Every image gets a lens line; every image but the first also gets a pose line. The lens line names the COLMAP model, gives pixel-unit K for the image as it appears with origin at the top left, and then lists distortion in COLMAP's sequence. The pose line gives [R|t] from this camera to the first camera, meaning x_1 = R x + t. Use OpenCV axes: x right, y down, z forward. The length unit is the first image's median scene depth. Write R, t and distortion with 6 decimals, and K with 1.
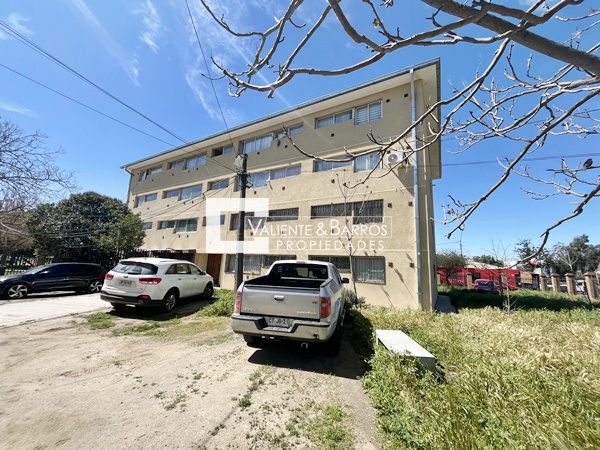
lens RADIAL K [[258.8, 0, 300.0], [0, 258.8, 225.0], [0, 0, 1]] dist [-0.000529, -0.000004]
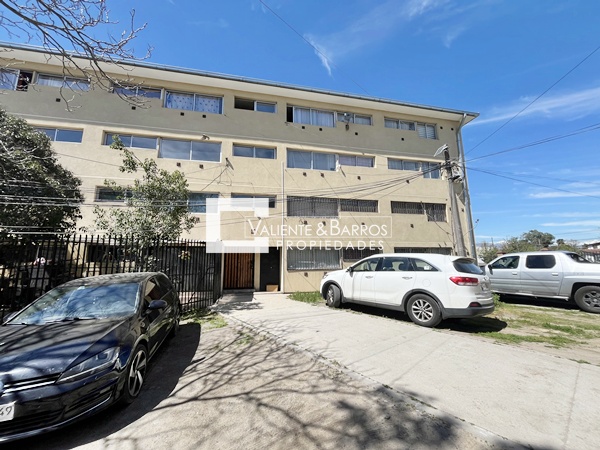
lens RADIAL K [[242.7, 0, 298.7], [0, 242.7, 225.7], [0, 0, 1]] dist [-0.000340, 0.000158]
pose [[0.721406, 0.055867, 0.690255, -0.812375], [-0.077515, 0.996991, 0.000321, 0.050519], [-0.688160, -0.053737, 0.723566, 0.486841]]
